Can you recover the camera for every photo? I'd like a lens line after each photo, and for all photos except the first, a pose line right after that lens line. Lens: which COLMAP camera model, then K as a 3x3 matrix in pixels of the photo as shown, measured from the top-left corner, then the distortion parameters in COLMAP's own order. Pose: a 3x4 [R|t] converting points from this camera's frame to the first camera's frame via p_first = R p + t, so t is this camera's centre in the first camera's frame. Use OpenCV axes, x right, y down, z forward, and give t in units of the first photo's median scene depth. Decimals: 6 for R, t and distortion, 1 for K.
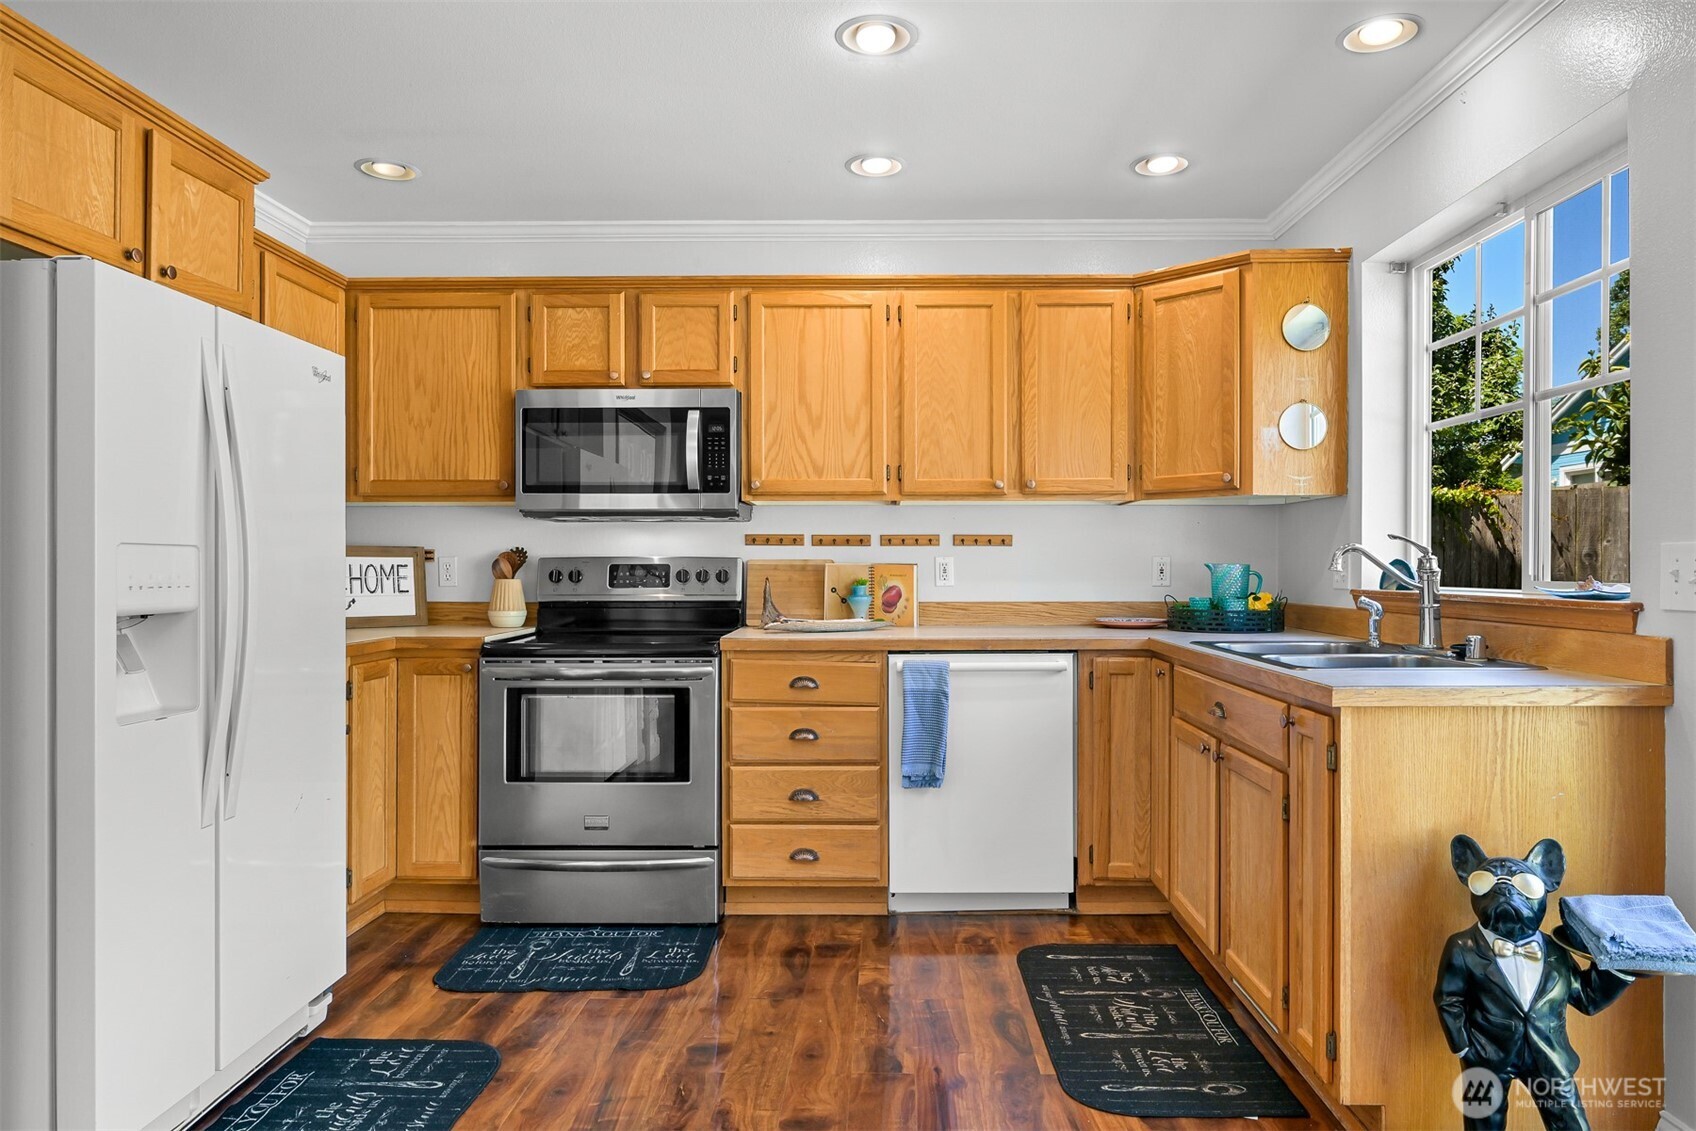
lens RADIAL K [[1054.8, 0, 869.5], [0, 1054.8, 569.5], [0, 0, 1]] dist [0.000802, -0.001524]
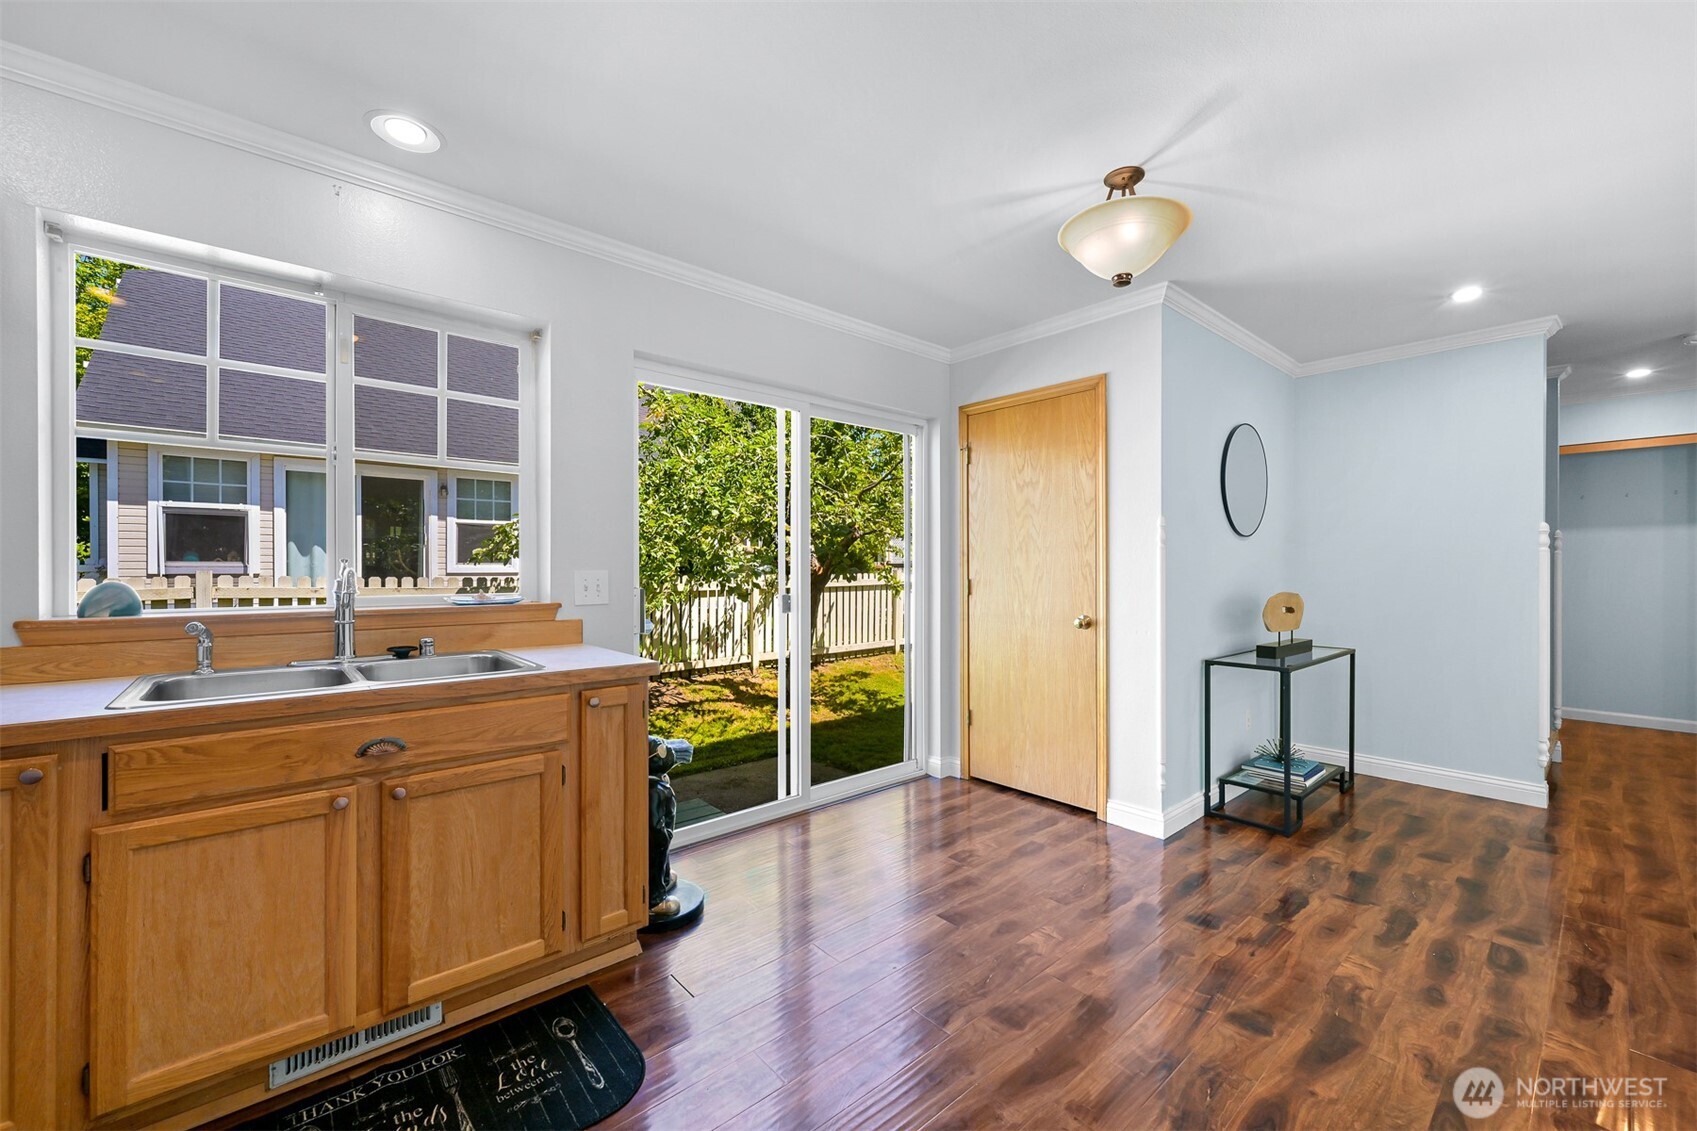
lens RADIAL K [[679.2, 0, 851.7], [0, 679.2, 562.3], [0, 0, 1]] dist [-0.000731, 0.000223]
pose [[-0.663582, 0.006712, 0.748073, -0.311346], [0.004095, 0.999977, -0.005340, -0.018940], [-0.748092, -0.000480, -0.663595, 0.868872]]
